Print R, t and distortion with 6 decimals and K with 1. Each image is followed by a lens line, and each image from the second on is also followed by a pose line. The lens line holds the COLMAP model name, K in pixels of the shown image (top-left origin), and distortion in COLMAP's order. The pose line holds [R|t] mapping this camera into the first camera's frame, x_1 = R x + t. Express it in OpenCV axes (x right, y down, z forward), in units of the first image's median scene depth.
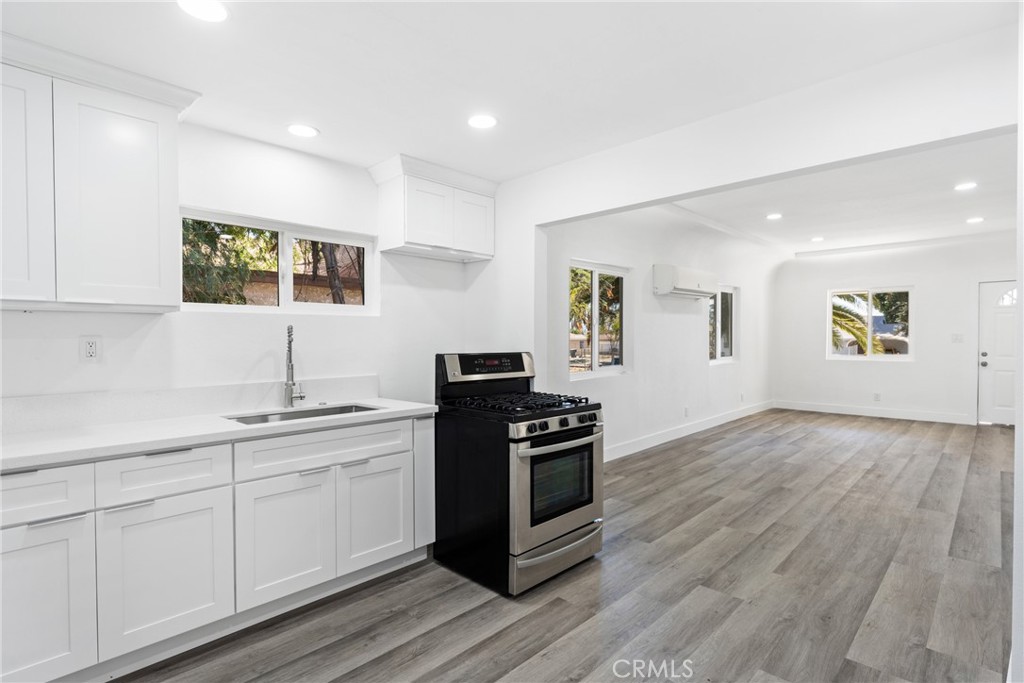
lens RADIAL K [[509.1, 0, 511.6], [0, 509.1, 337.1], [0, 0, 1]] dist [0.003702, -0.001011]
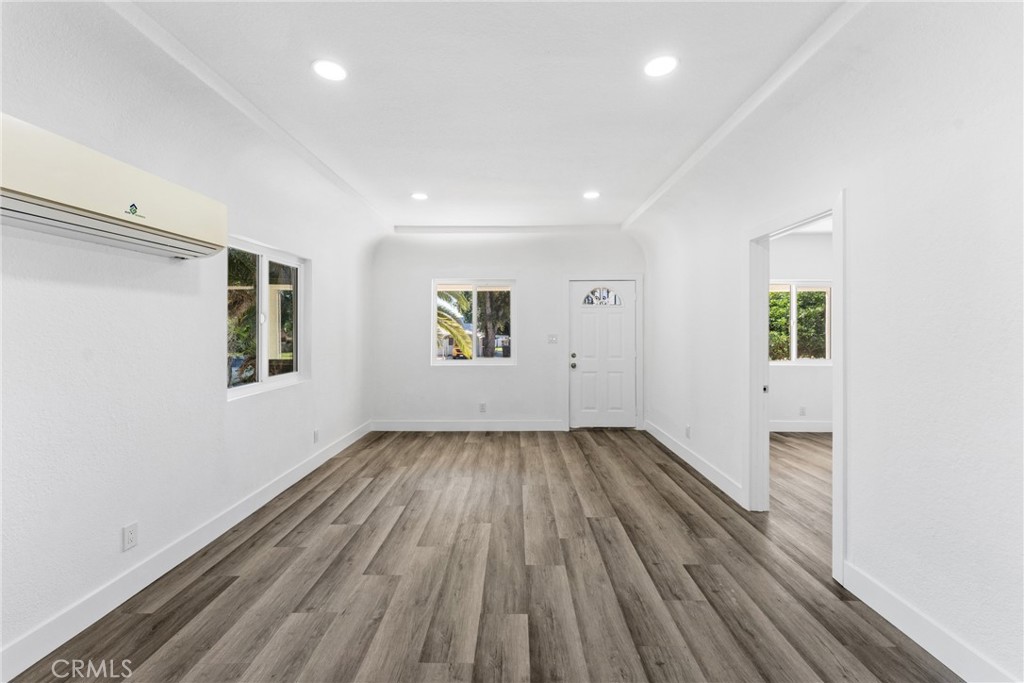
lens RADIAL K [[404.8, 0, 514.1], [0, 404.8, 341.0], [0, 0, 1]] dist [-0.001600, 0.000026]
pose [[0.723947, -0.015680, 0.689678, 0.538871], [0.000277, 0.999748, 0.022439, -0.019052], [-0.689856, -0.016054, 0.723769, 0.890572]]
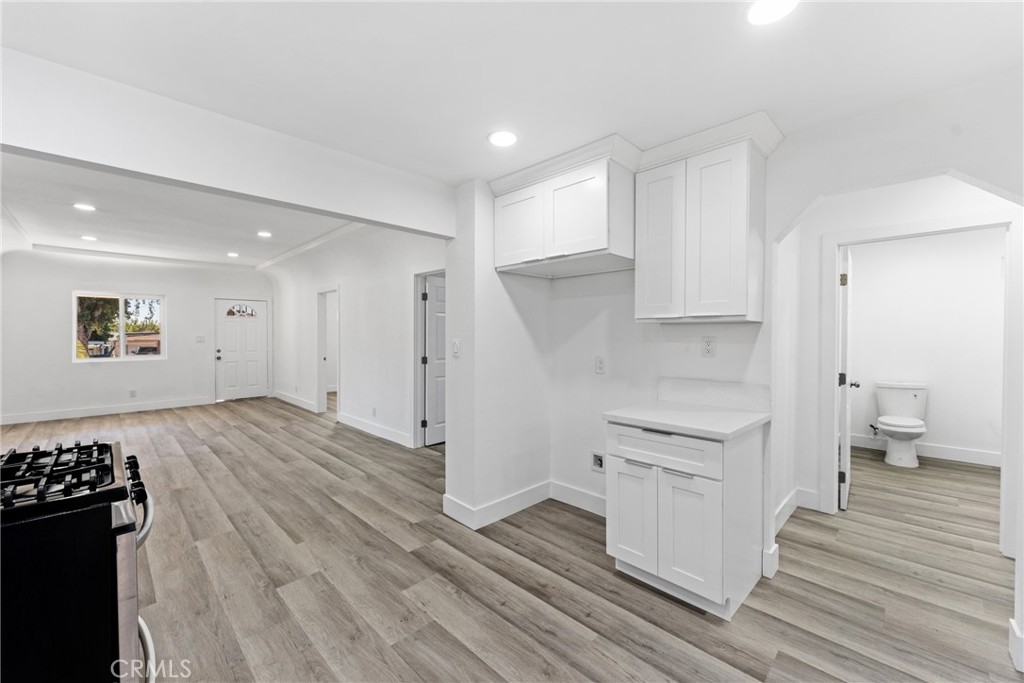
lens RADIAL K [[404.8, 0, 513.2], [0, 404.8, 340.3], [0, 0, 1]] dist [-0.001600, 0.000026]
pose [[0.011565, -0.010104, 0.999882, -0.267152], [0.001767, 0.999948, 0.010084, -0.009525], [-0.999932, 0.001650, 0.011582, 0.325263]]
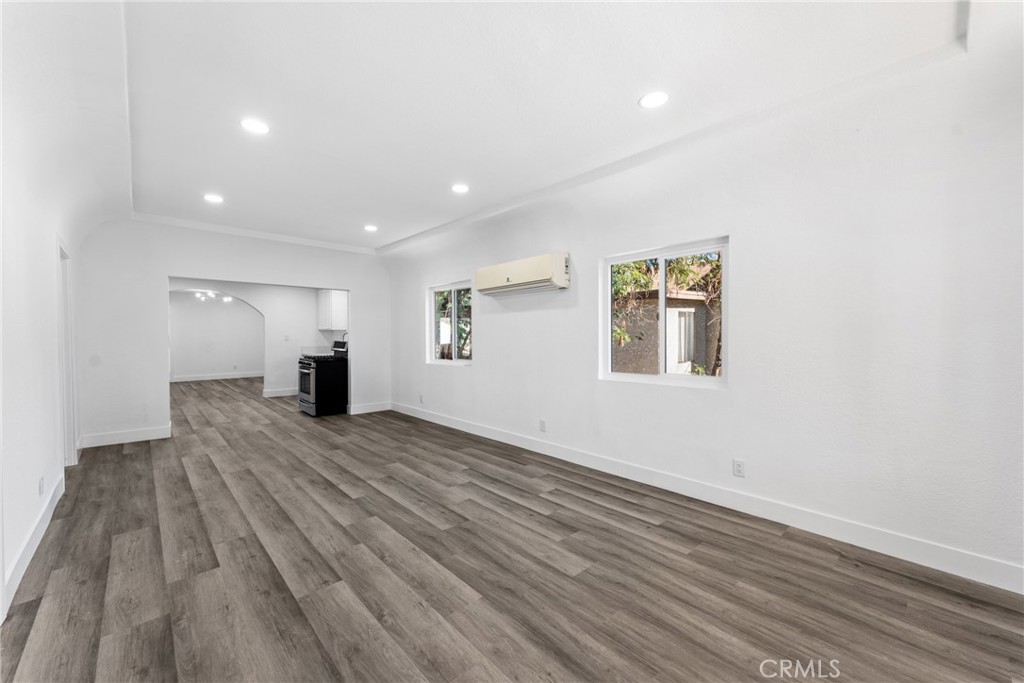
lens RADIAL K [[404.8, 0, 499.7], [0, 404.8, 325.8], [0, 0, 1]] dist [-0.001600, 0.000026]
pose [[-0.078331, -0.021441, -0.996697, 1.574007], [-0.005416, 0.999763, -0.021081, -0.004194], [0.996913, 0.003747, -0.078429, 1.523035]]
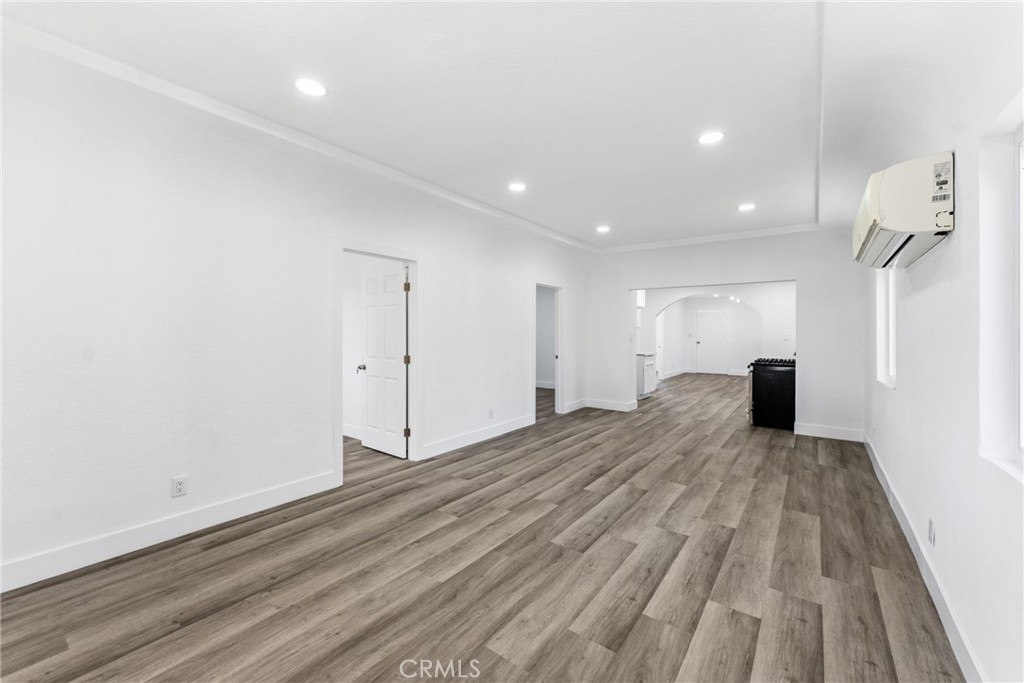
lens RADIAL K [[404.8, 0, 517.4], [0, 404.8, 328.7], [0, 0, 1]] dist [-0.001600, 0.000026]
pose [[-0.990918, -0.002927, -0.134435, 1.089851], [-0.002425, 0.999989, -0.003902, -0.013012], [0.134445, -0.003541, -0.990915, 1.966159]]
